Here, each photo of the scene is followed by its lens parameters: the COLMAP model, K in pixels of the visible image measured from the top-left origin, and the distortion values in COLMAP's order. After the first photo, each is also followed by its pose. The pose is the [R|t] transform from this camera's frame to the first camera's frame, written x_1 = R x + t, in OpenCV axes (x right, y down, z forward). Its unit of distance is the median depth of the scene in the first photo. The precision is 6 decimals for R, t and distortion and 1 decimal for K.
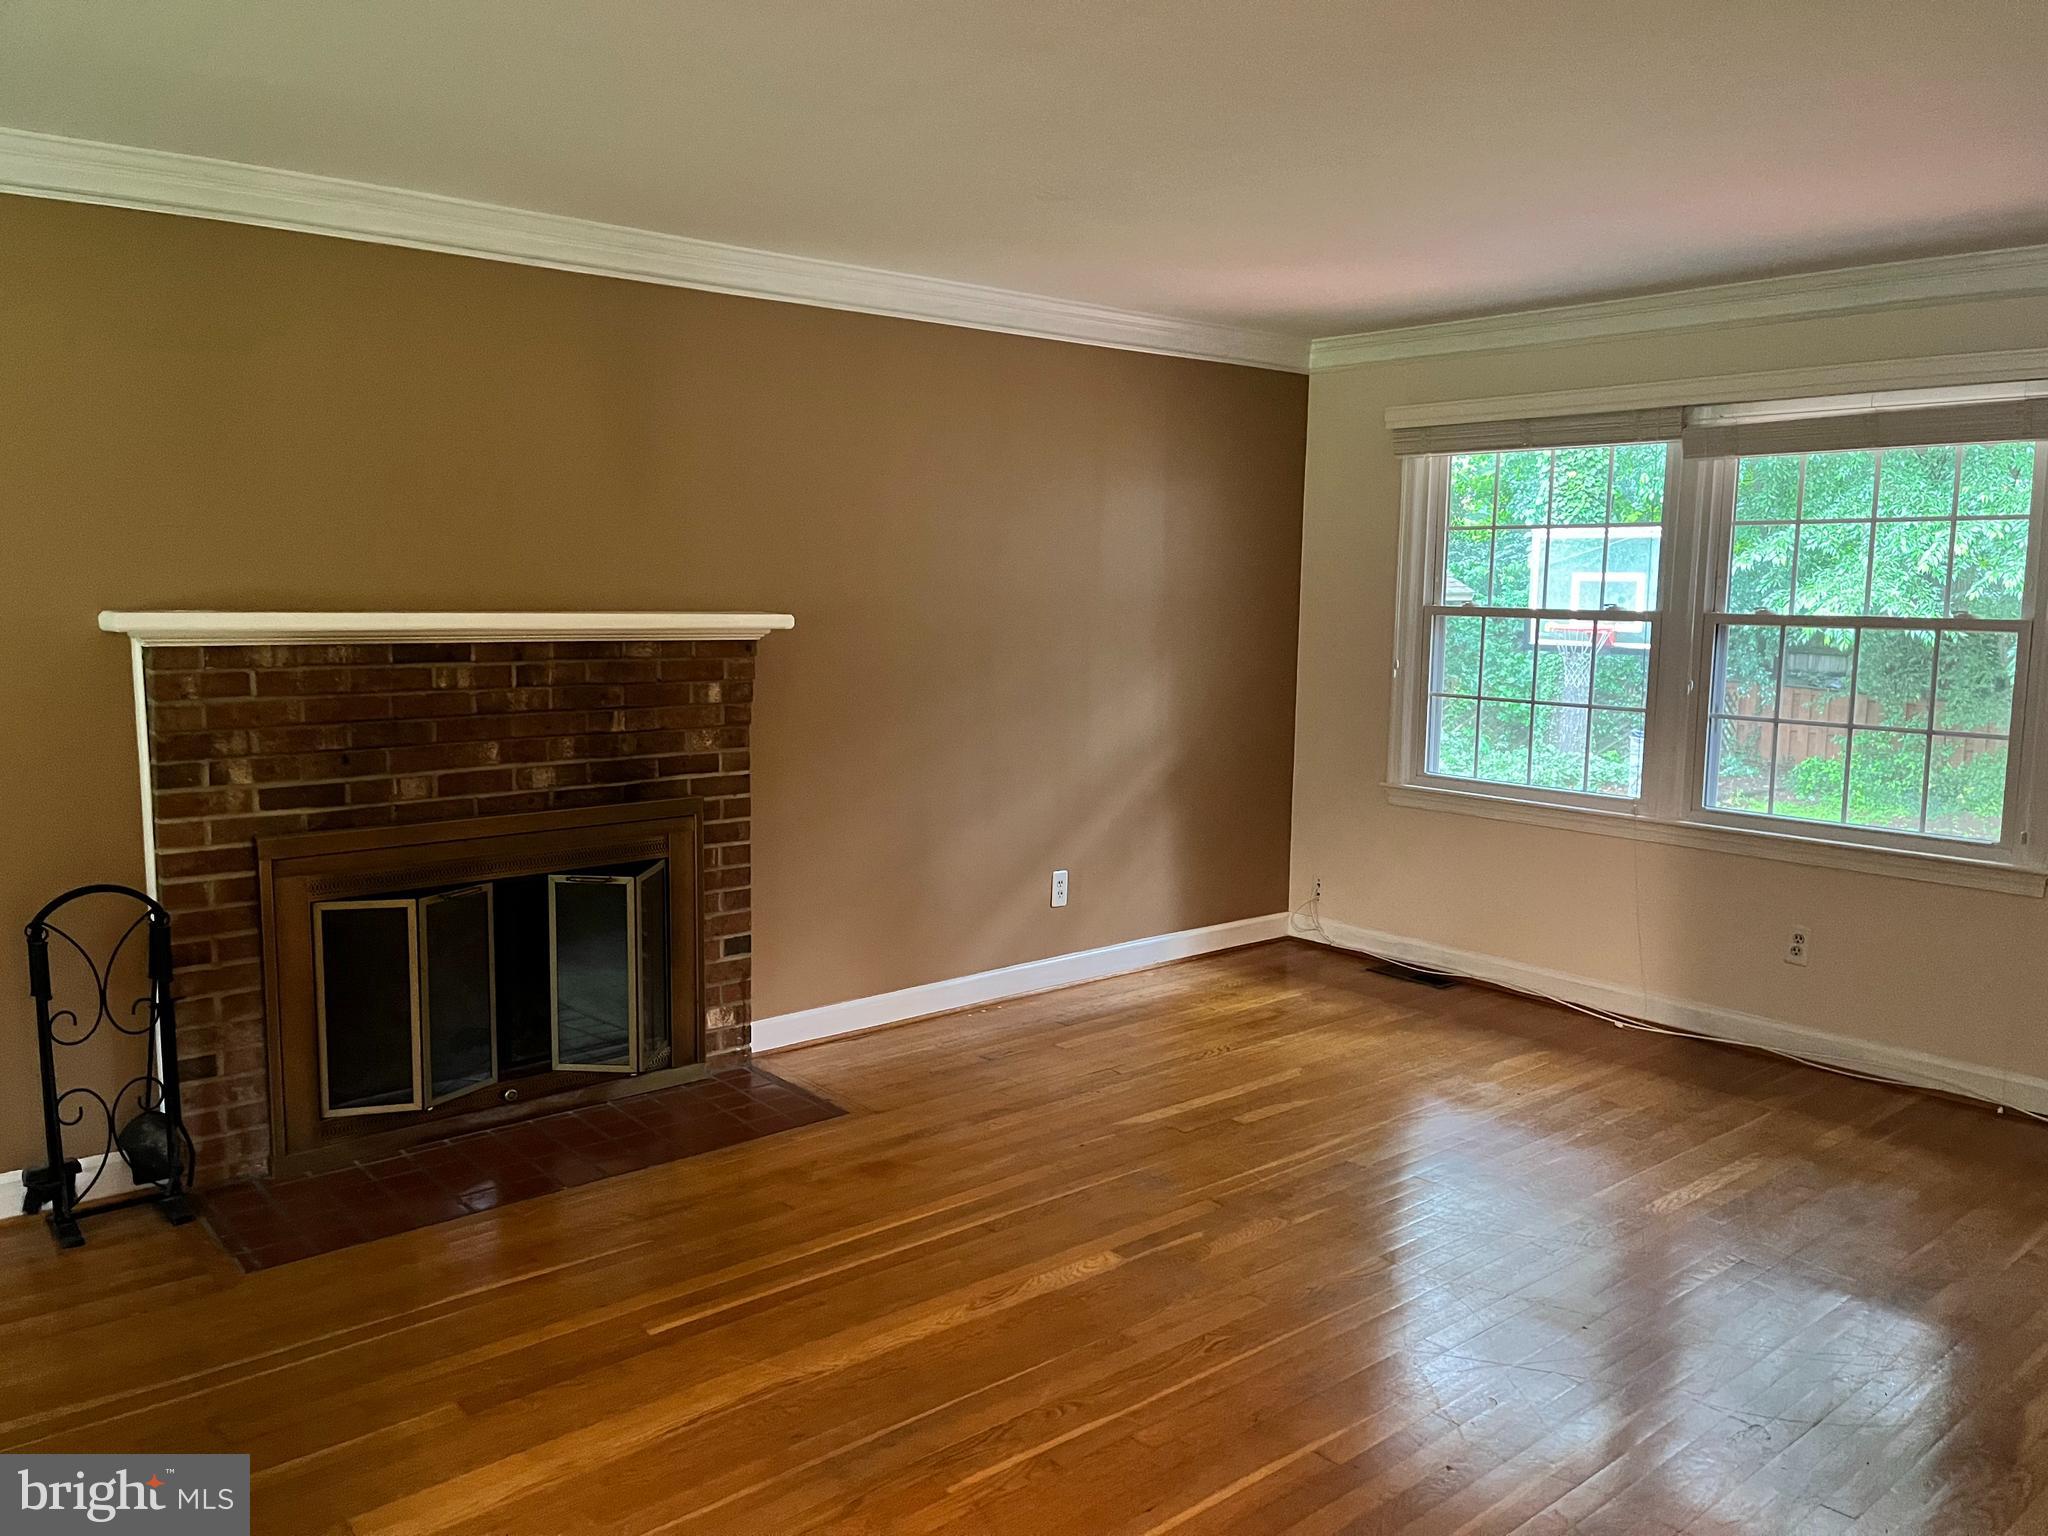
lens RADIAL K [[1555.4, 0, 1024.0], [0, 1555.4, 768.0], [0, 0, 1]] dist [0.015203, -0.005600]
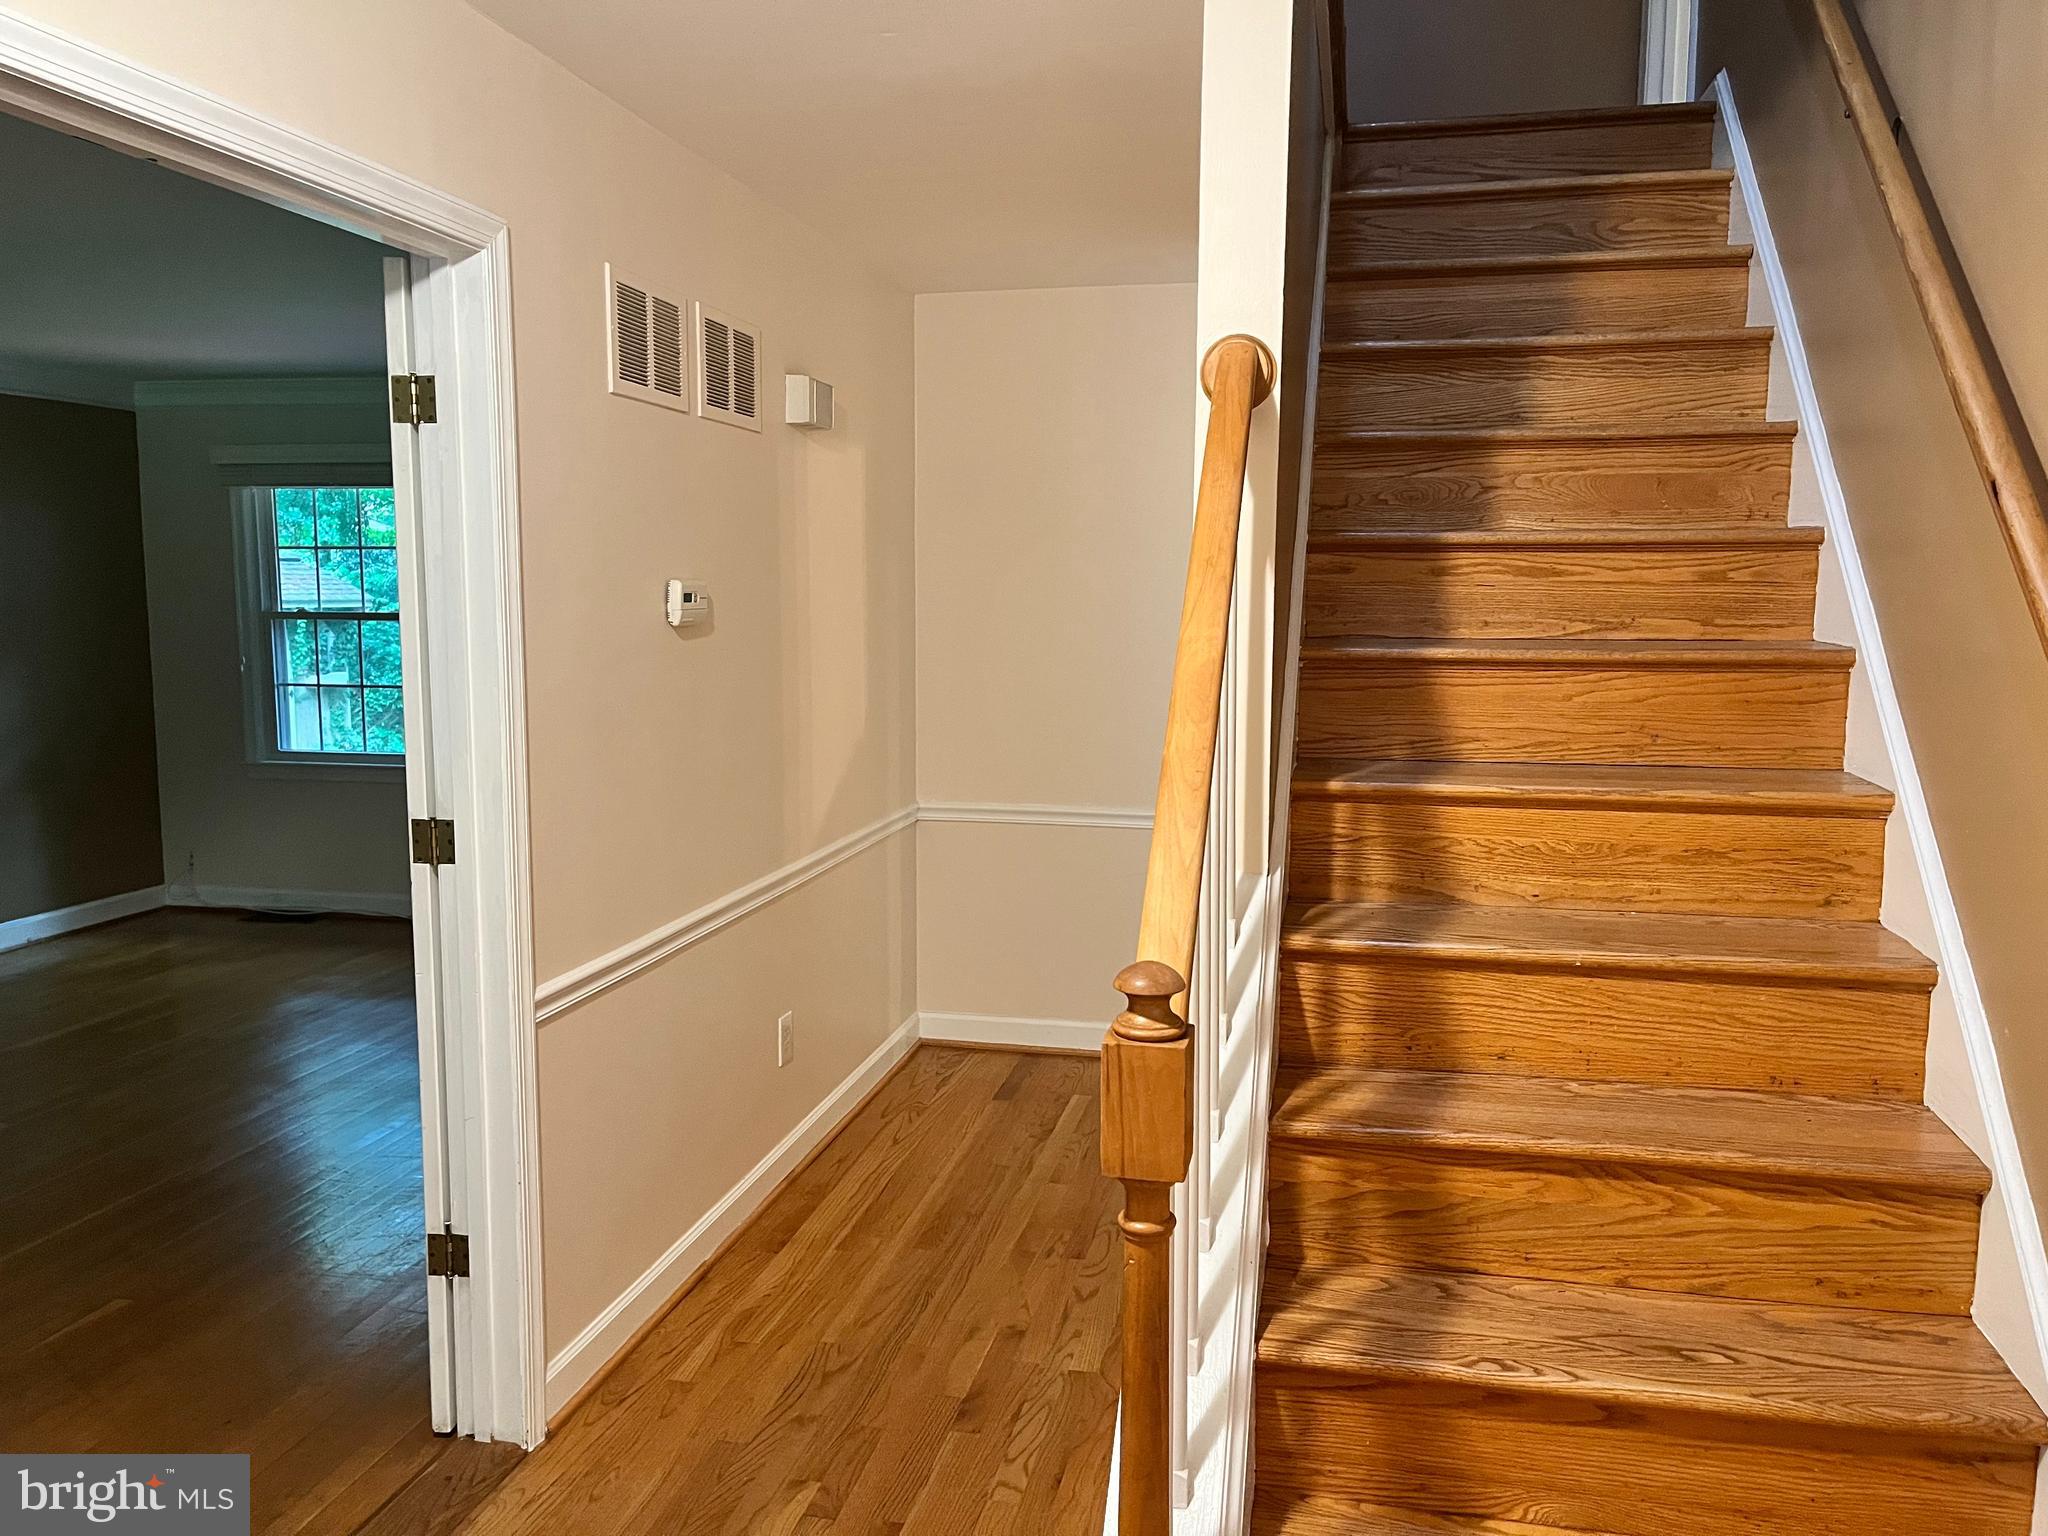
lens RADIAL K [[1555.4, 0, 1024.0], [0, 1555.4, 768.0], [0, 0, 1]] dist [0.015203, -0.005600]
pose [[0.792573, -0.081333, 0.604328, -0.015621], [0.083229, 0.996219, 0.024921, 0.035504], [-0.604070, 0.030546, 0.796346, -0.313837]]
